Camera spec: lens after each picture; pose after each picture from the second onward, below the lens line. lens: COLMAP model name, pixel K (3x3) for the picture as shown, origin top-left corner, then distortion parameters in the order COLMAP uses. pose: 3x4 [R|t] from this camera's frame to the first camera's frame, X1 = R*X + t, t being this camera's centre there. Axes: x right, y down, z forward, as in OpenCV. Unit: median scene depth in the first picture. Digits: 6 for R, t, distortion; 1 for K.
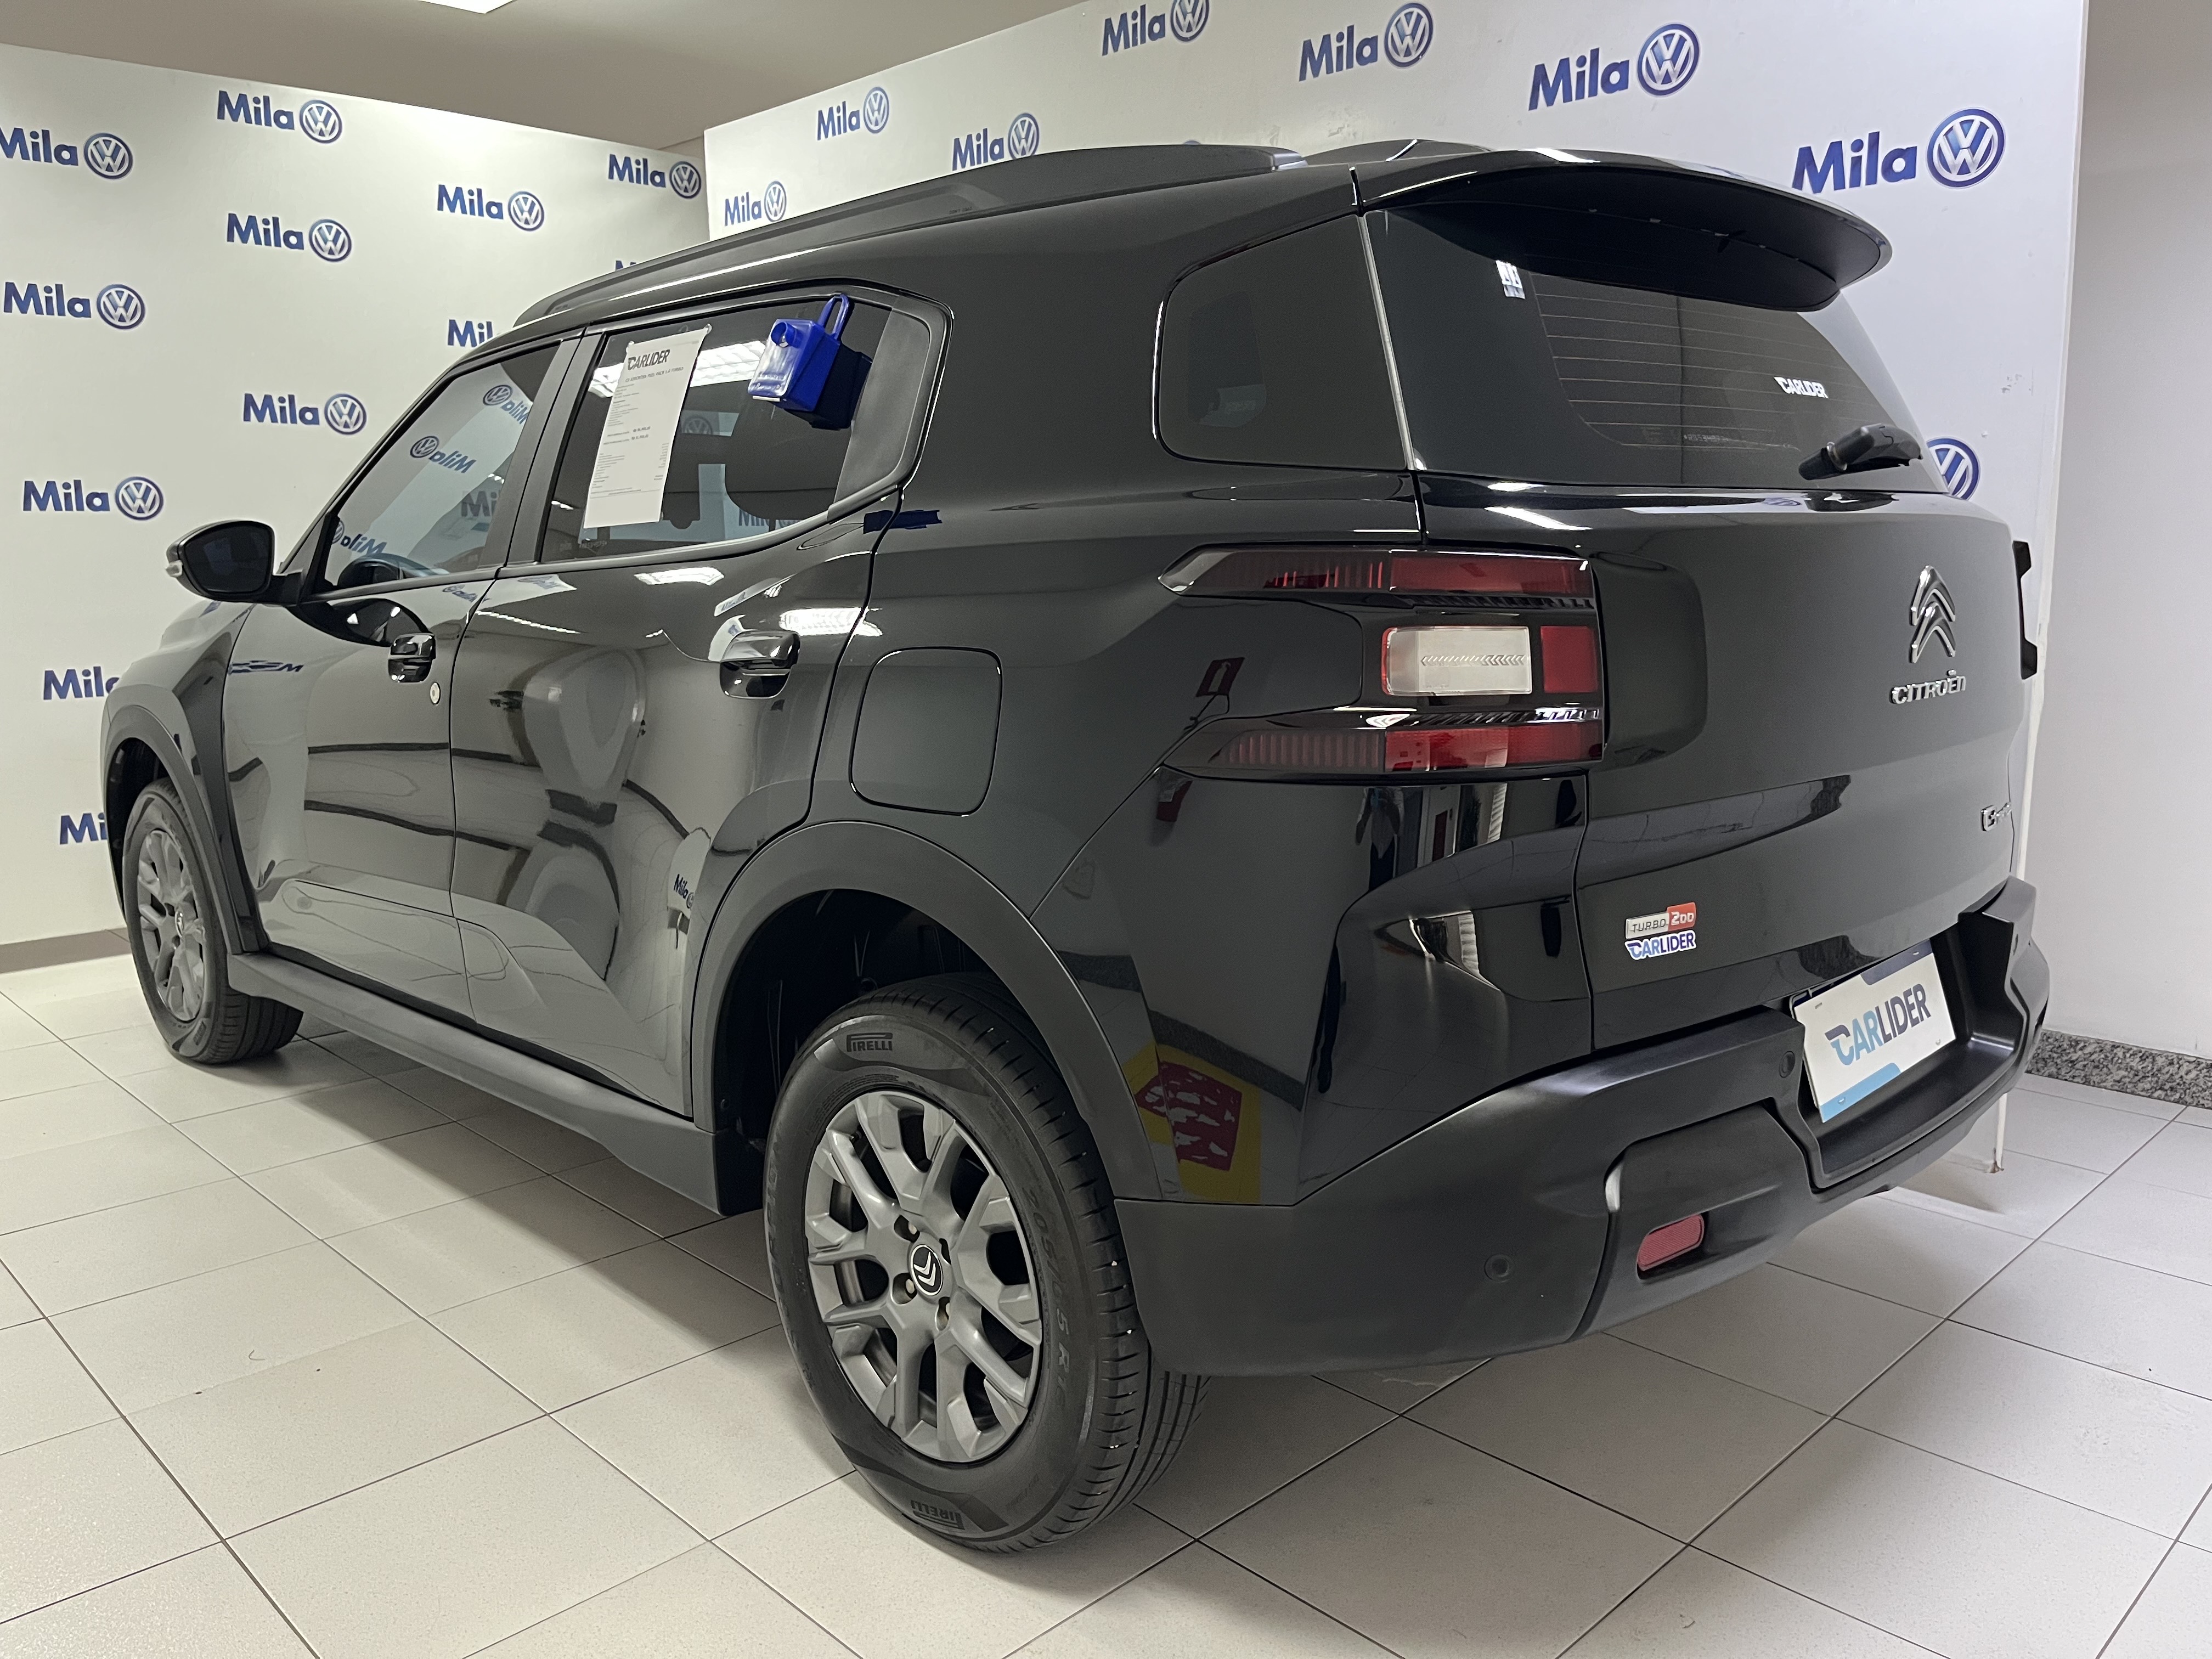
lens RADIAL K [[1685.8, 0, 1107.9], [0, 1685.8, 828.7], [0, 0, 1]] dist [-0.015103, -0.002586]
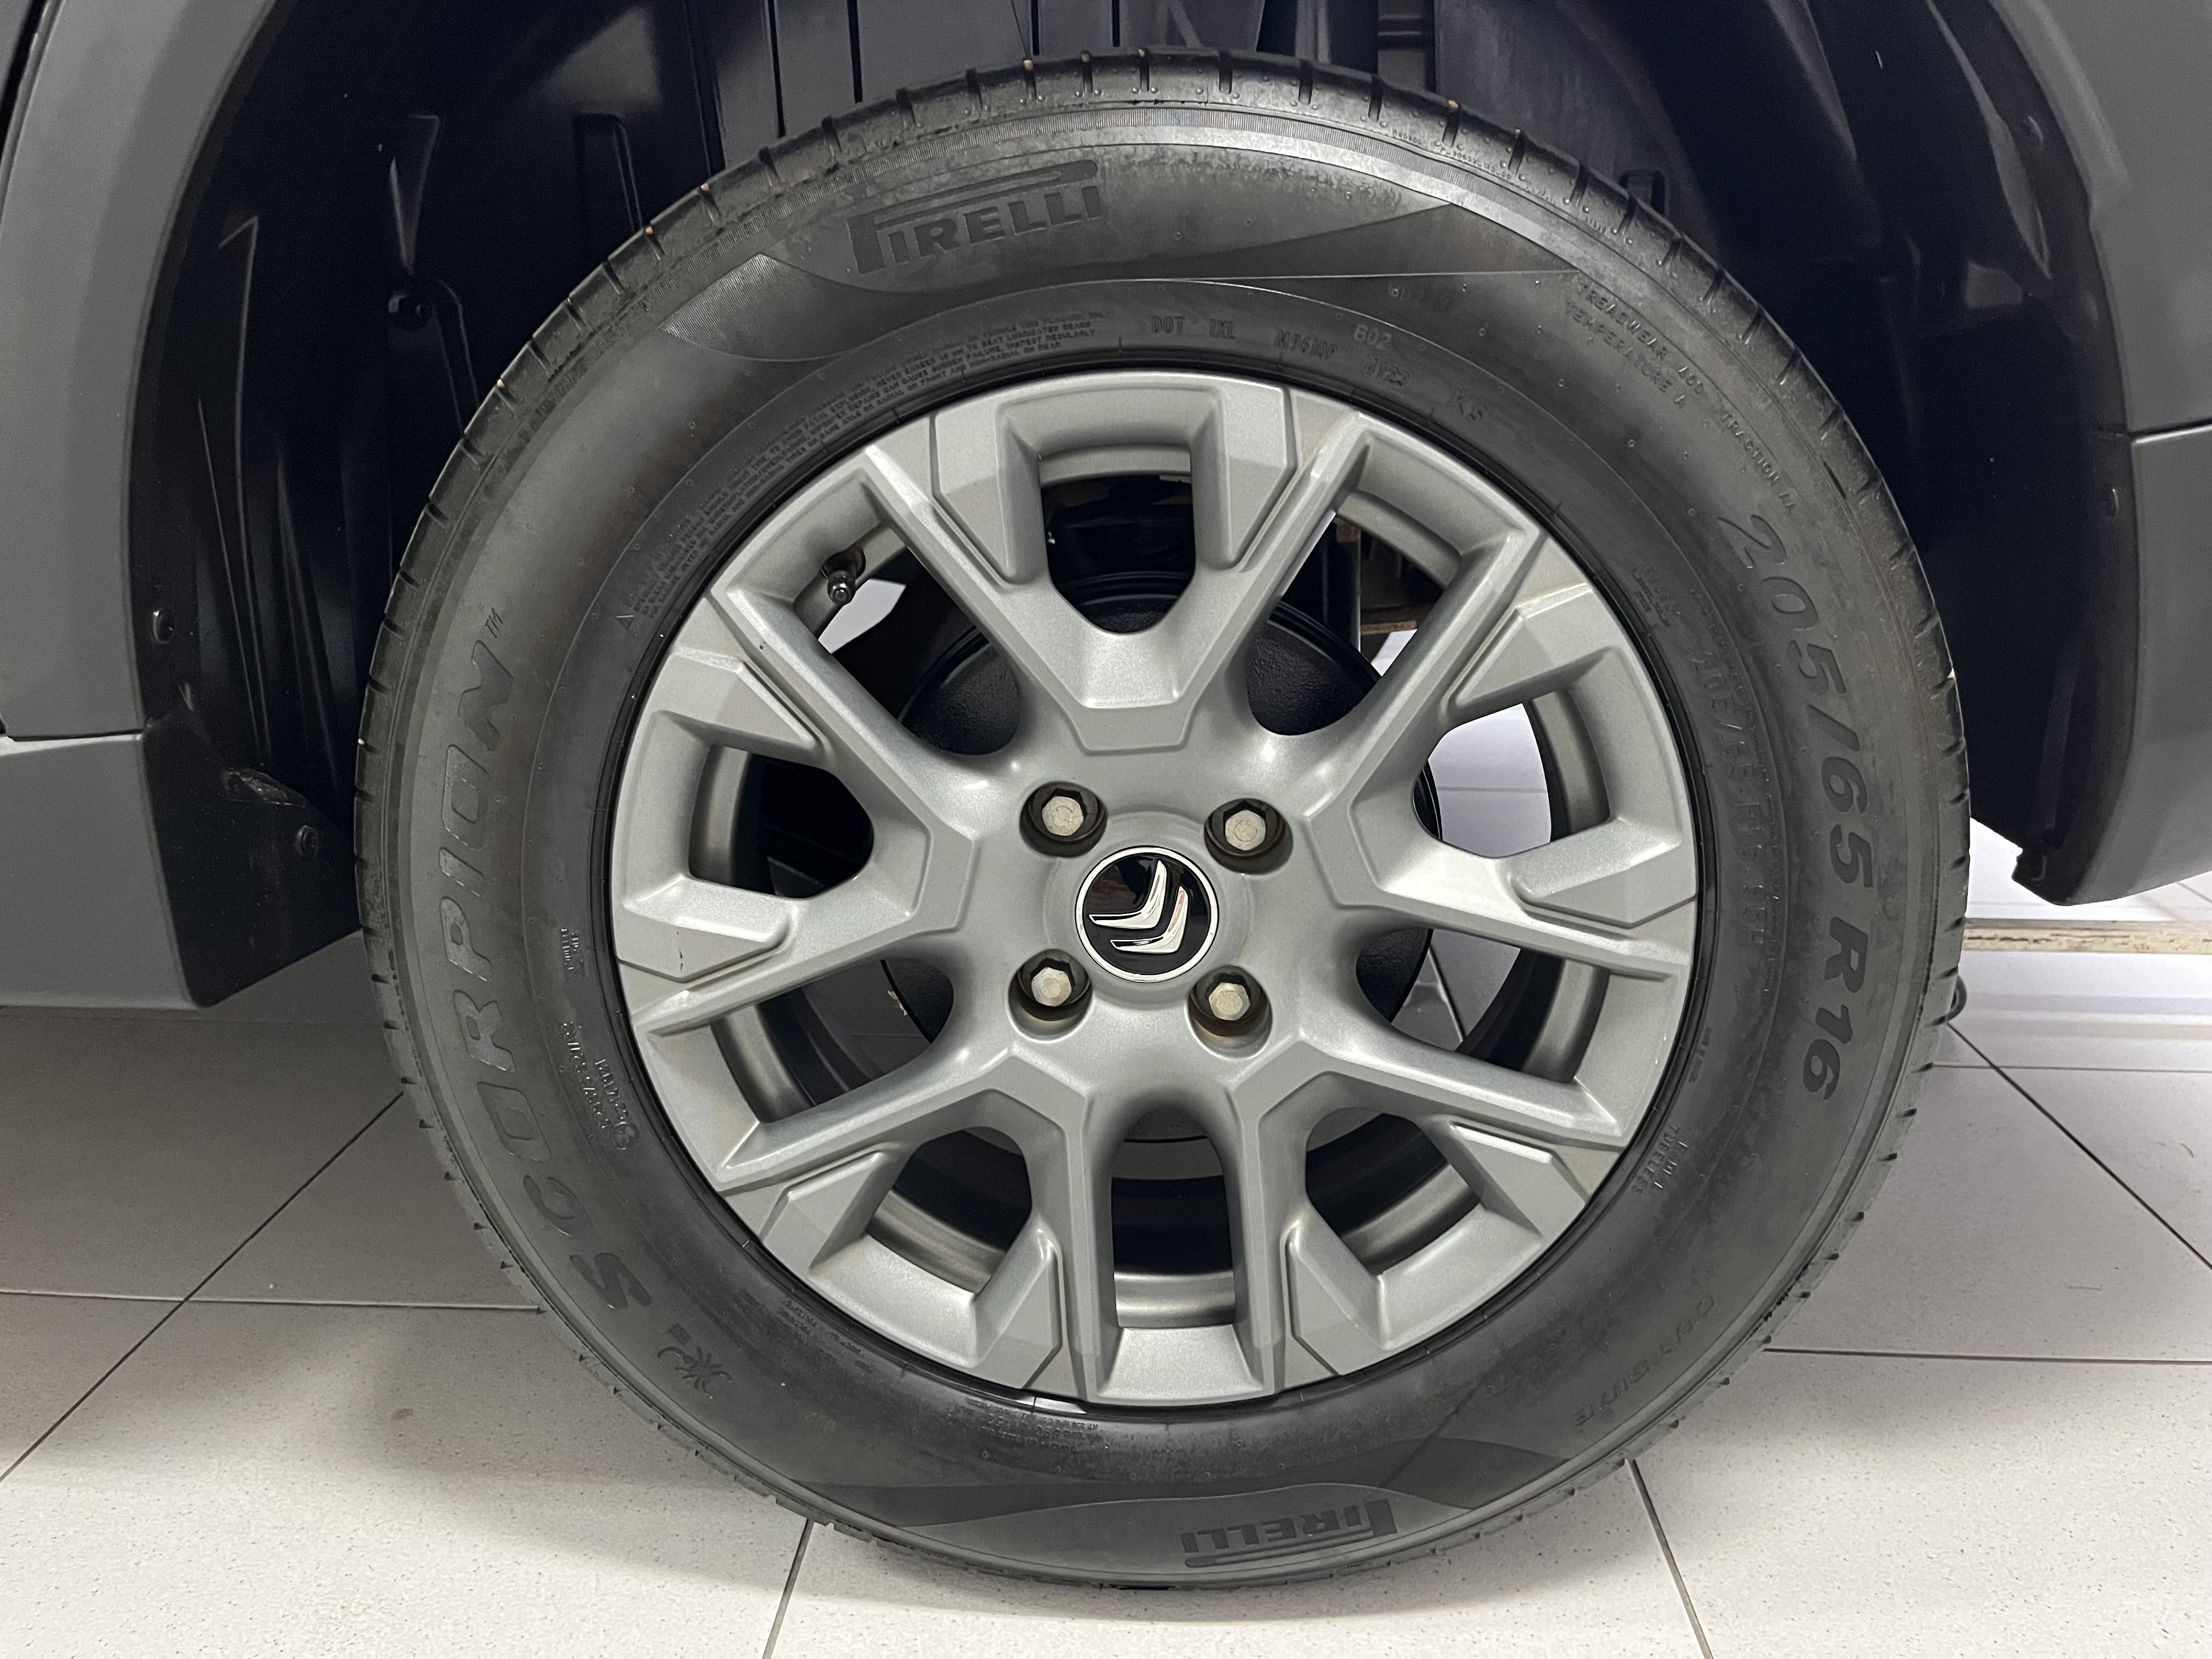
lens RADIAL K [[1685.8, 0, 1103.3], [0, 1685.8, 834.8], [0, 0, 1]] dist [-0.015103, -0.002586]
pose [[0.707264, -0.178170, 0.684129, -0.346273], [0.102691, 0.983349, 0.149933, 0.189068], [-0.699451, -0.035789, 0.713784, 0.743721]]
